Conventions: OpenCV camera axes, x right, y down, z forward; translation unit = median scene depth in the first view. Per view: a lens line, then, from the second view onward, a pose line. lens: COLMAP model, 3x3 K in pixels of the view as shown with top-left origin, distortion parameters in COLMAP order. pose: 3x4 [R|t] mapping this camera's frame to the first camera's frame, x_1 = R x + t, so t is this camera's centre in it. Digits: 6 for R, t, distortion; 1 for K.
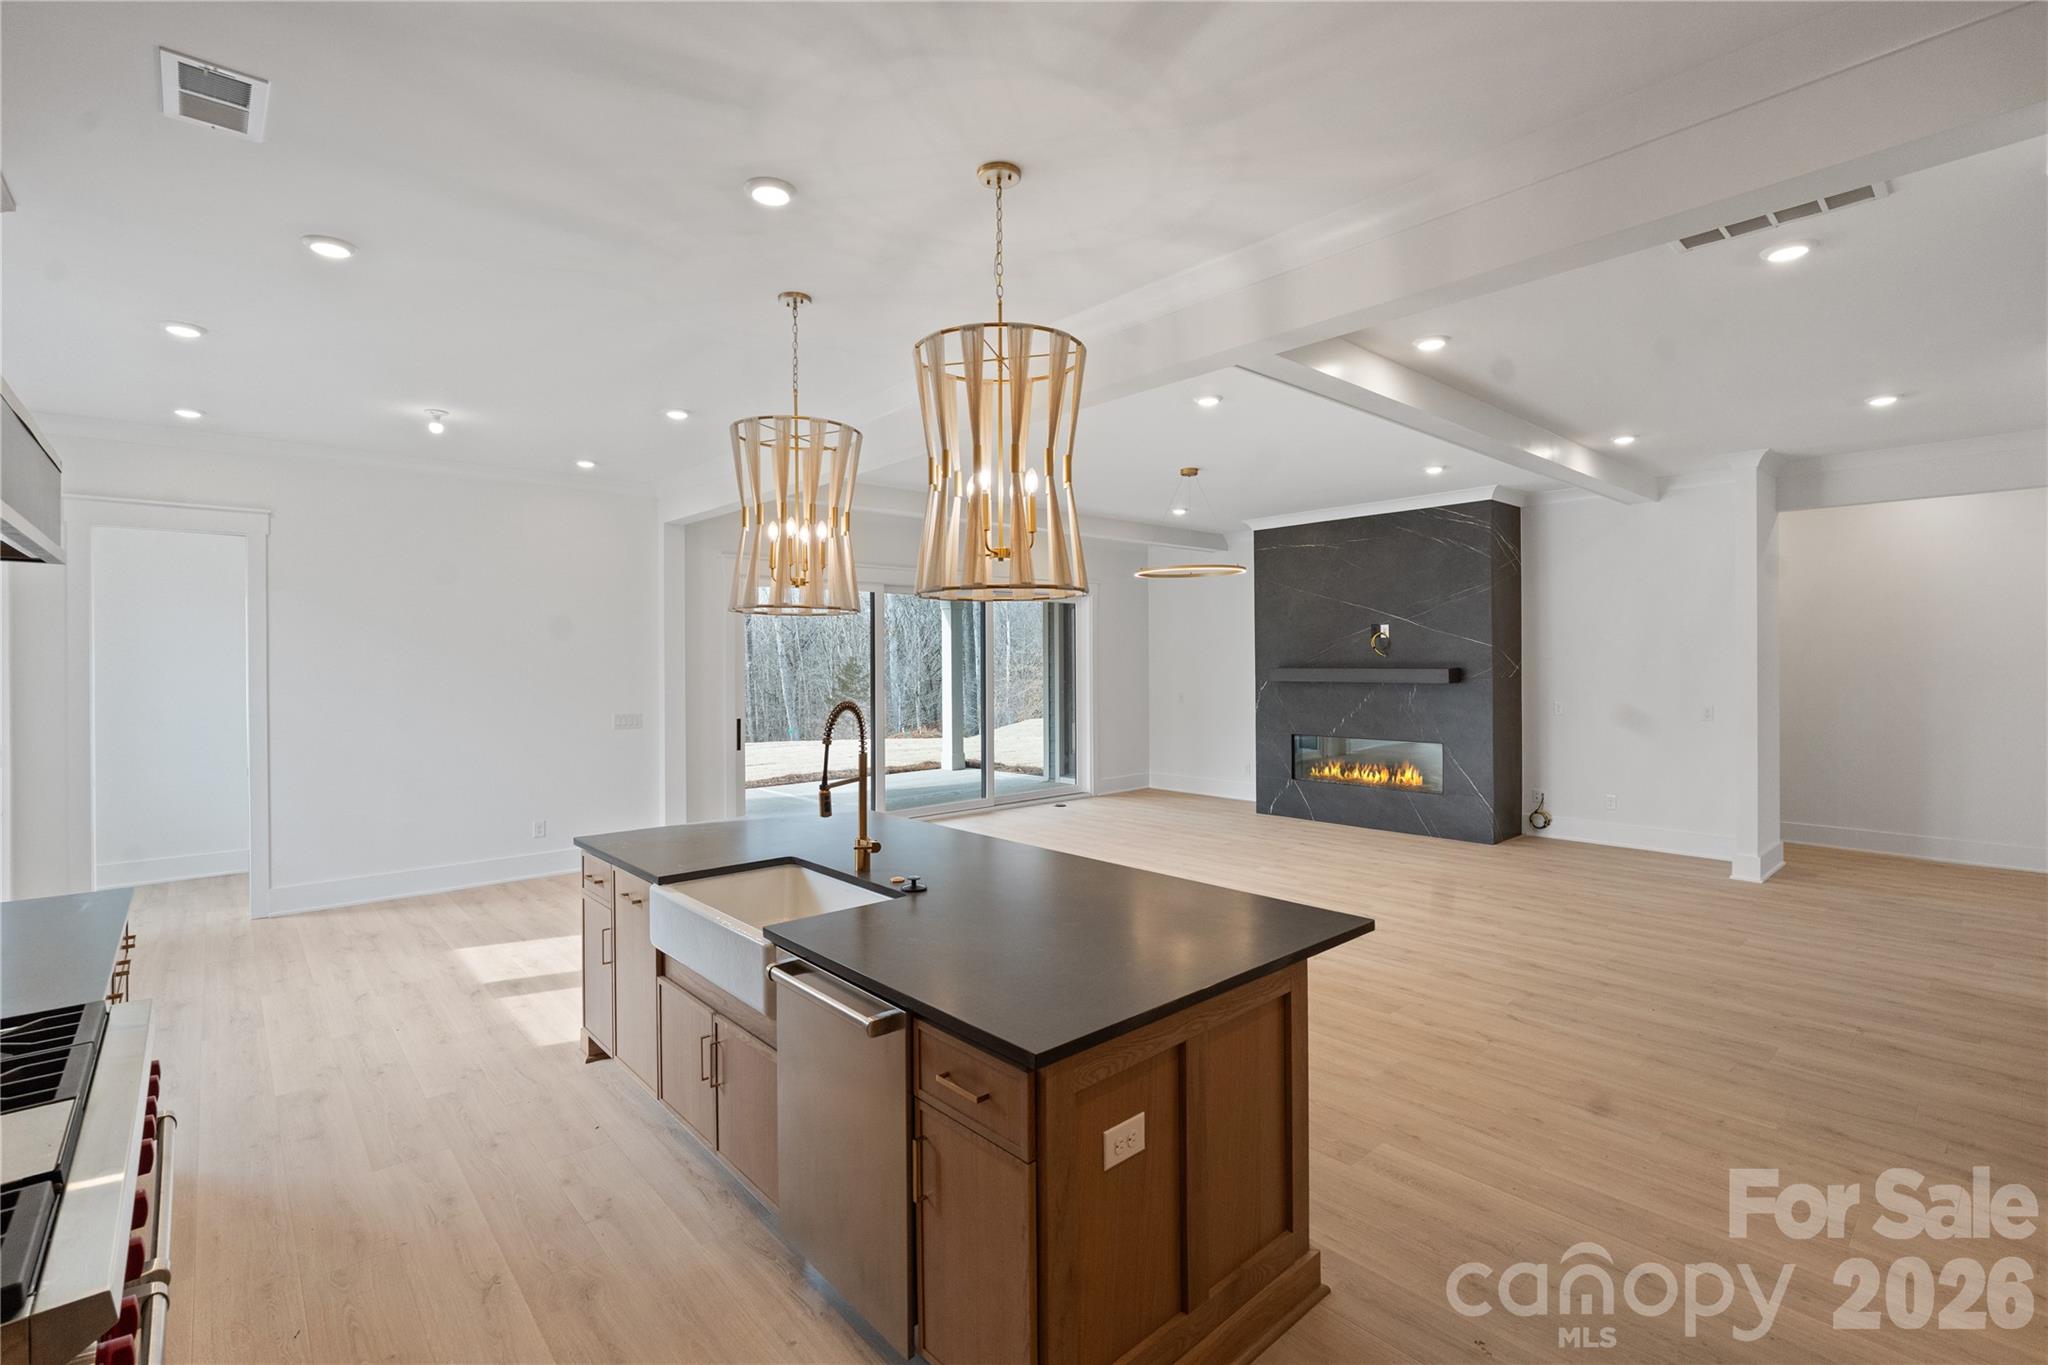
lens RADIAL K [[927.5, 0, 1021.3], [0, 927.5, 658.8], [0, 0, 1]] dist [-0.002717, -0.000512]
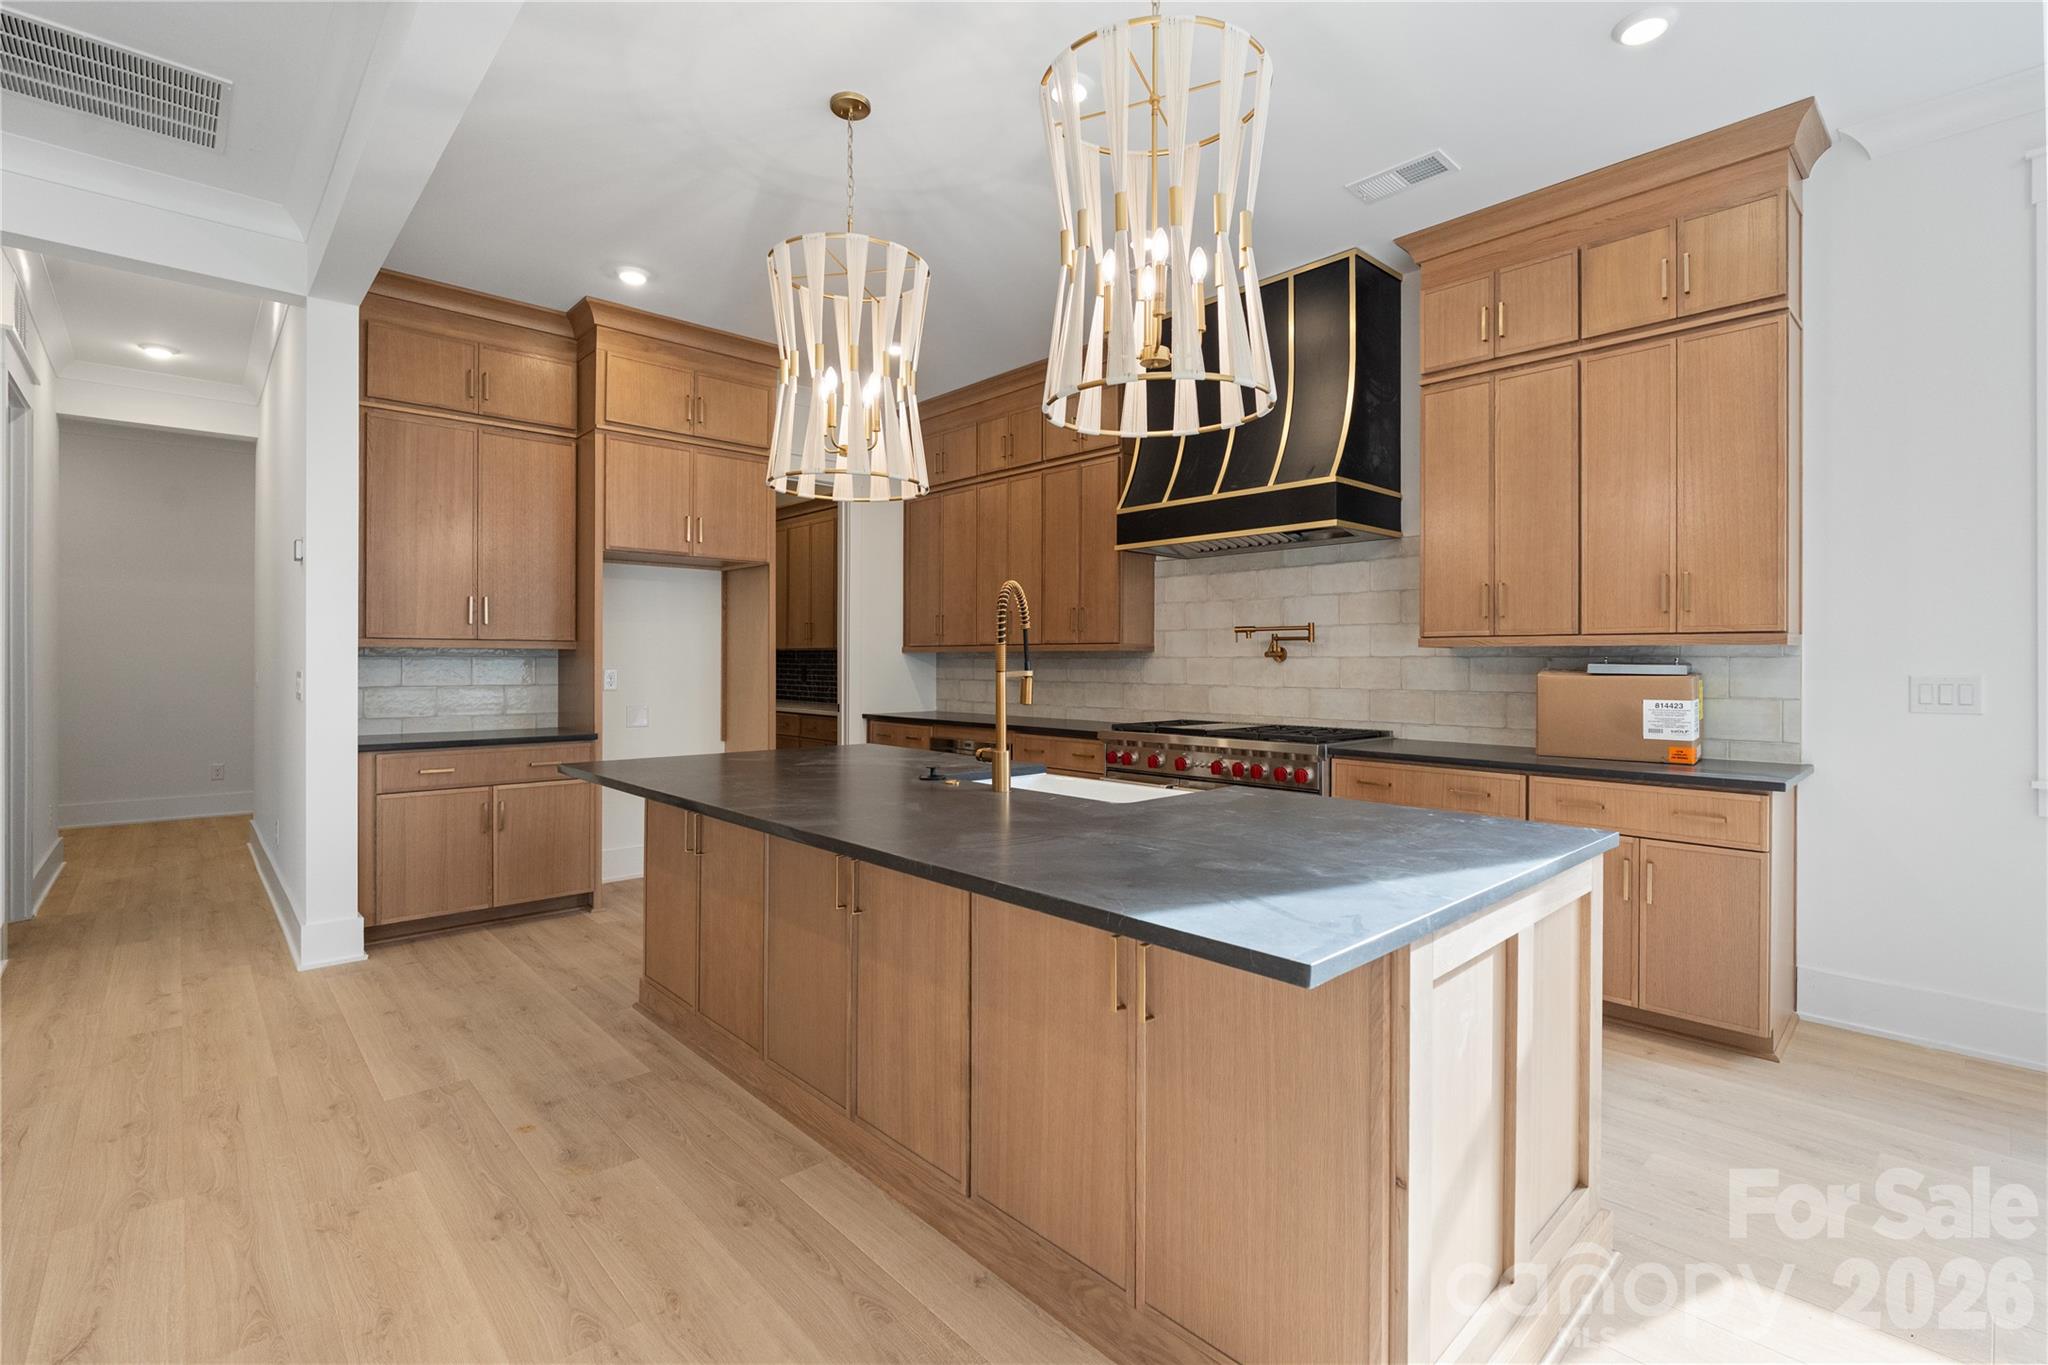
lens RADIAL K [[927.5, 0, 1021.3], [0, 927.5, 658.8], [0, 0, 1]] dist [-0.002717, -0.000512]
pose [[-0.999753, 0.002277, -0.022130, -0.093961], [0.002411, 0.999979, -0.006029, 0.064225], [0.022116, -0.006081, -0.999737, 0.985716]]
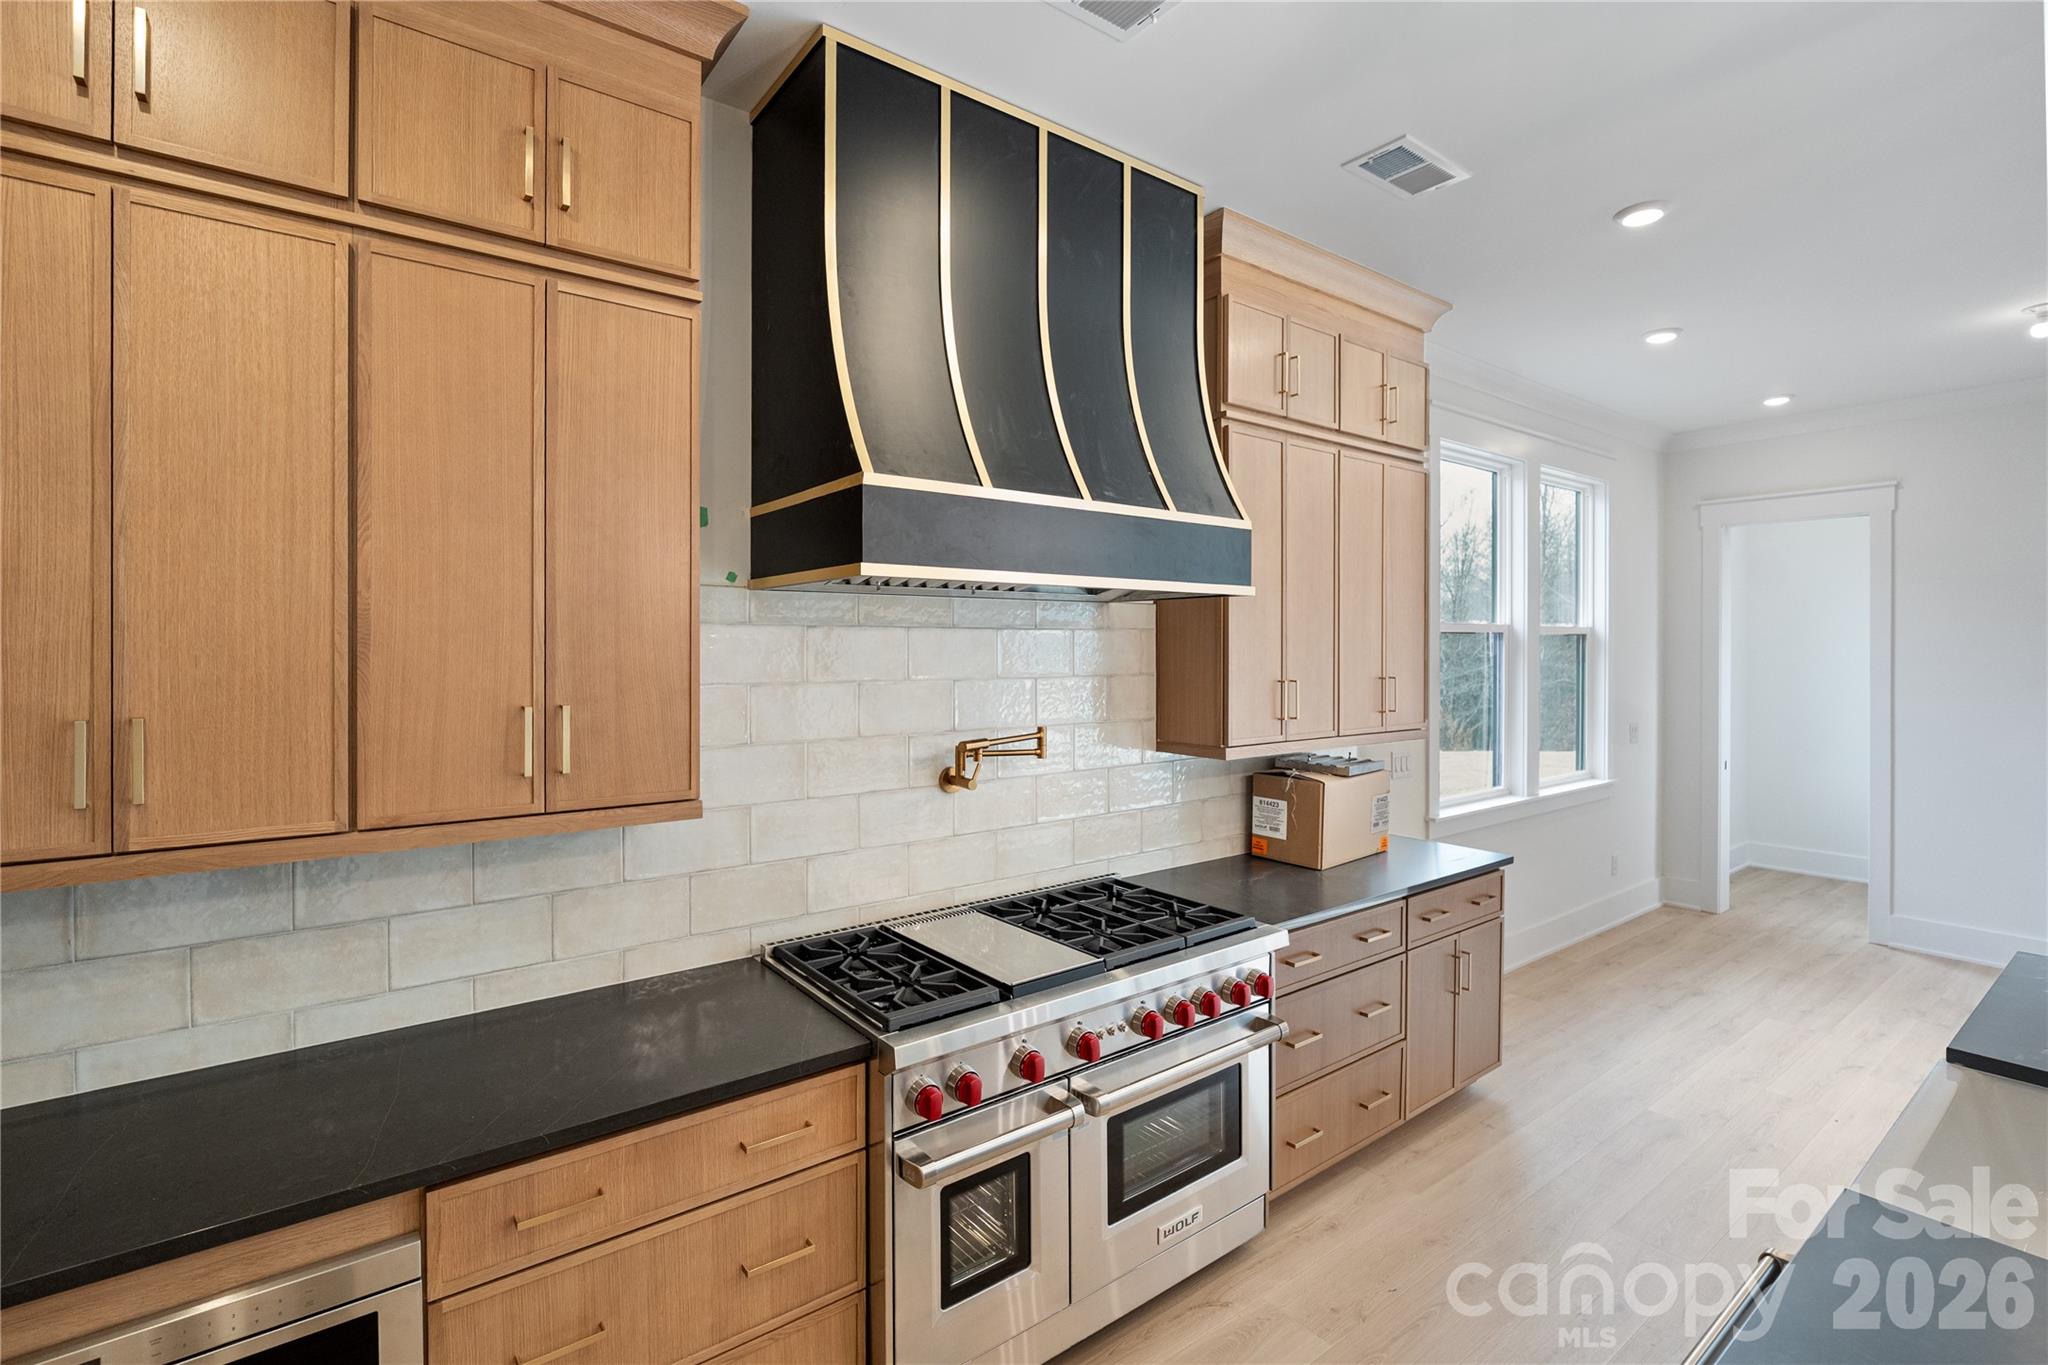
lens RADIAL K [[927.5, 0, 1021.3], [0, 927.5, 658.8], [0, 0, 1]] dist [-0.002717, -0.000512]
pose [[-0.081598, 0.016531, -0.996528, 0.123482], [0.005543, 0.999854, 0.016132, -0.012199], [0.996650, -0.004208, -0.081678, 0.250205]]
